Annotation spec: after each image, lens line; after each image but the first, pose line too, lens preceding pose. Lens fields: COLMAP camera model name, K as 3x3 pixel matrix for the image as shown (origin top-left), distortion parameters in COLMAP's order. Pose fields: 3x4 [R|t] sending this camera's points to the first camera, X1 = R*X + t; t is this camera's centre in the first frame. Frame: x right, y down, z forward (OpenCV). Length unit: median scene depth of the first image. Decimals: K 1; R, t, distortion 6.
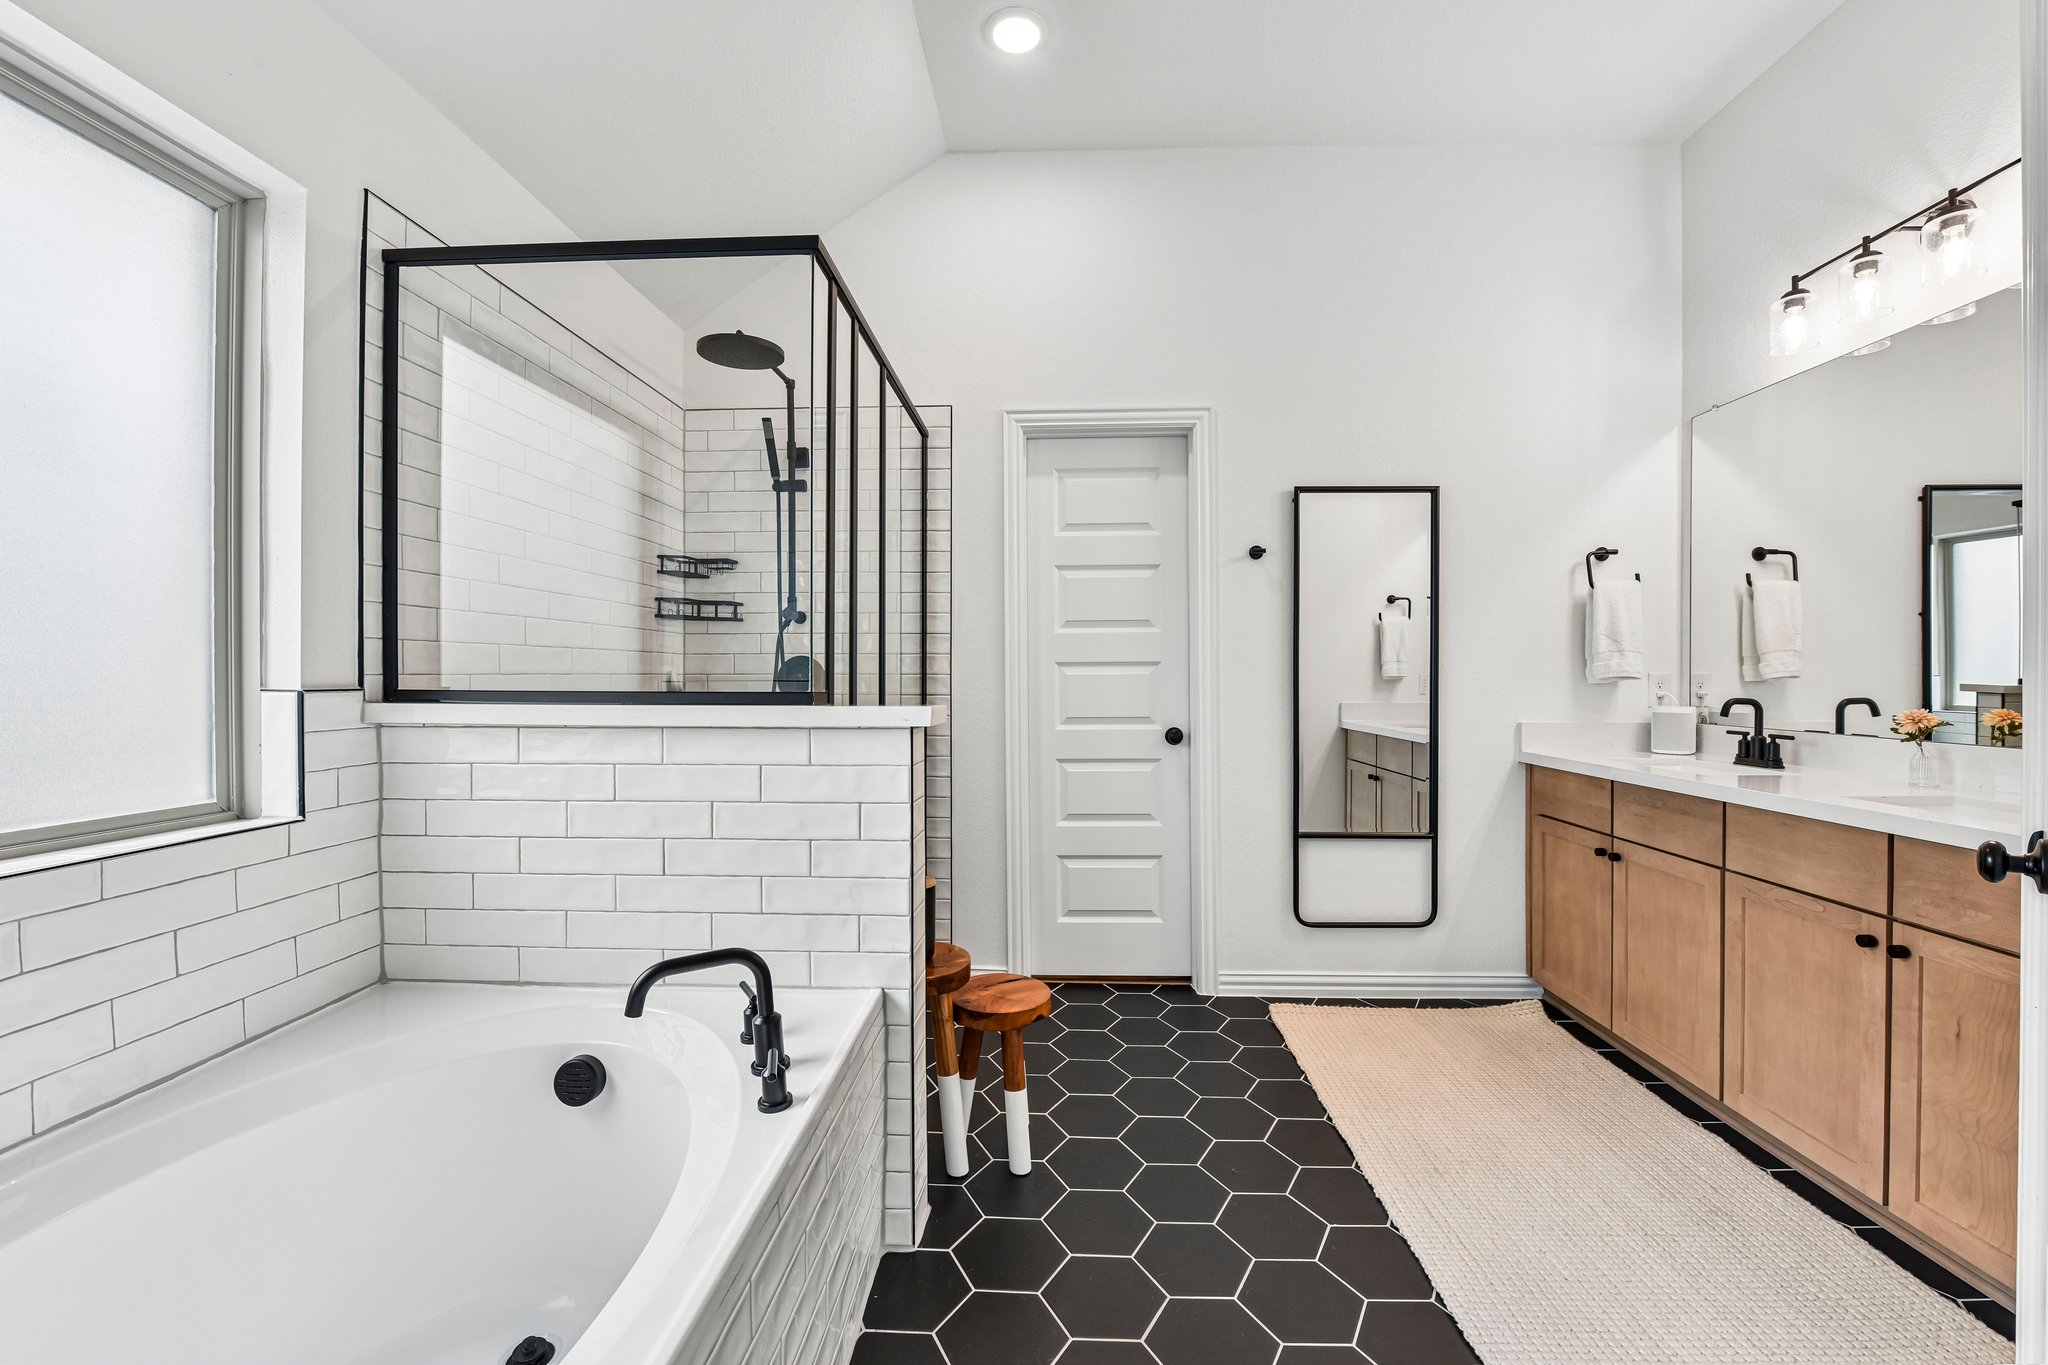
lens RADIAL K [[832.8, 0, 1031.0], [0, 832.8, 671.6], [0, 0, 1]] dist [-0.002456, -0.008427]
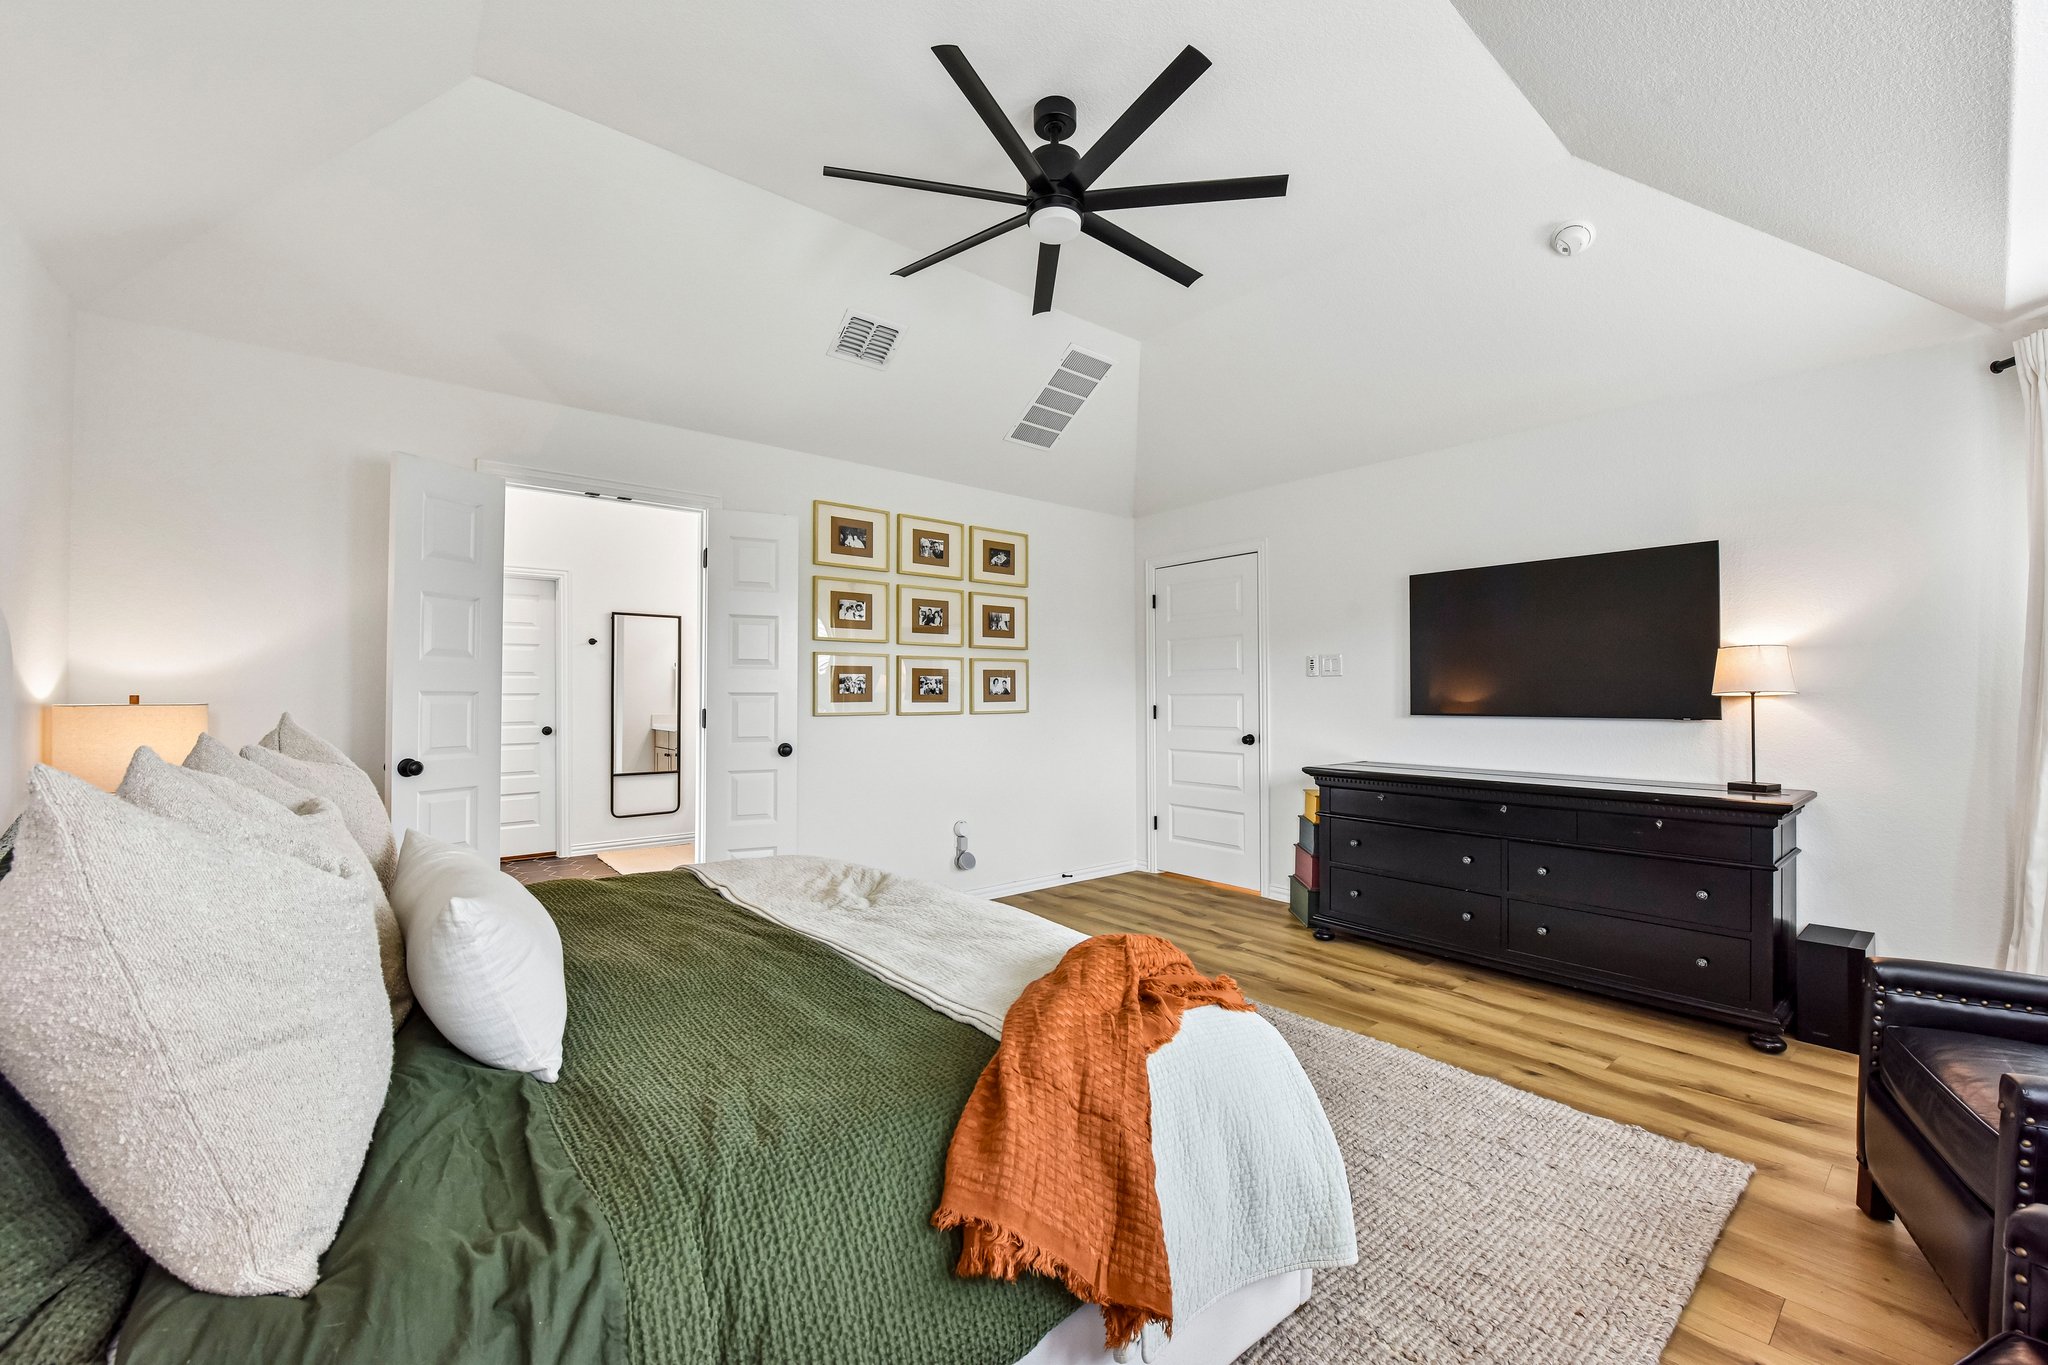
lens RADIAL K [[813.3, 0, 1035.8], [0, 813.3, 683.7], [0, 0, 1]] dist [-0.018935, -0.002627]
pose [[0.737605, 0.008475, 0.675180, -0.436605], [0.000430, 0.999915, -0.013021, -0.014571], [-0.675233, 0.009895, 0.737538, -1.959638]]
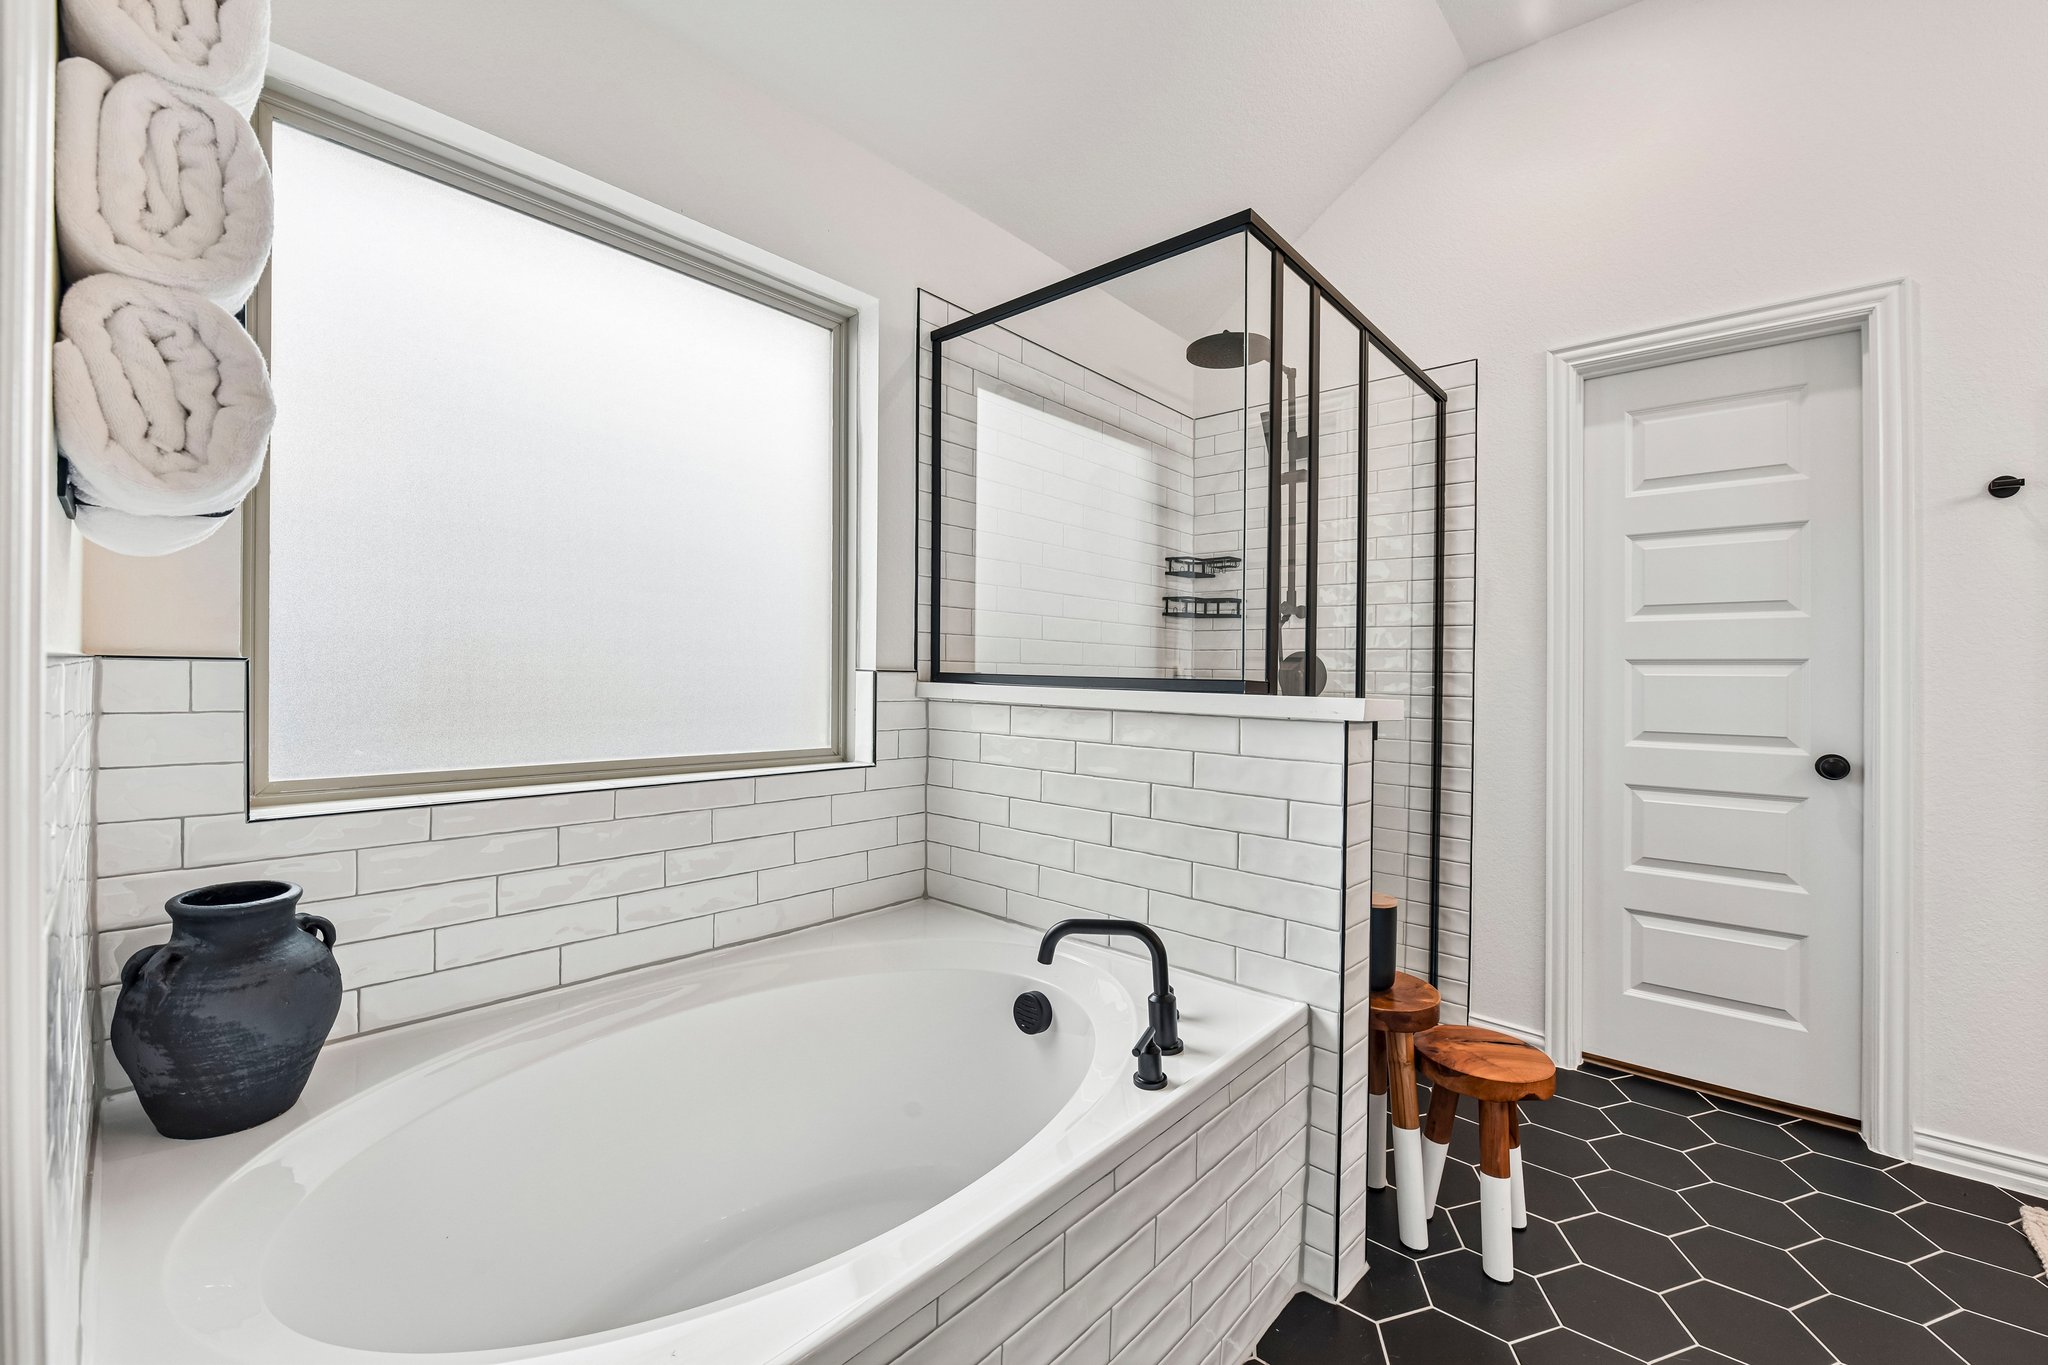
lens RADIAL K [[827.7, 0, 1024.7], [0, 827.7, 673.3], [0, 0, 1]] dist [-0.015229, -0.000838]
pose [[0.773280, 0.013580, -0.633920, 0.132447], [-0.017329, 0.999850, 0.000281, 0.018238], [0.633828, 0.010768, 0.773399, 0.082897]]
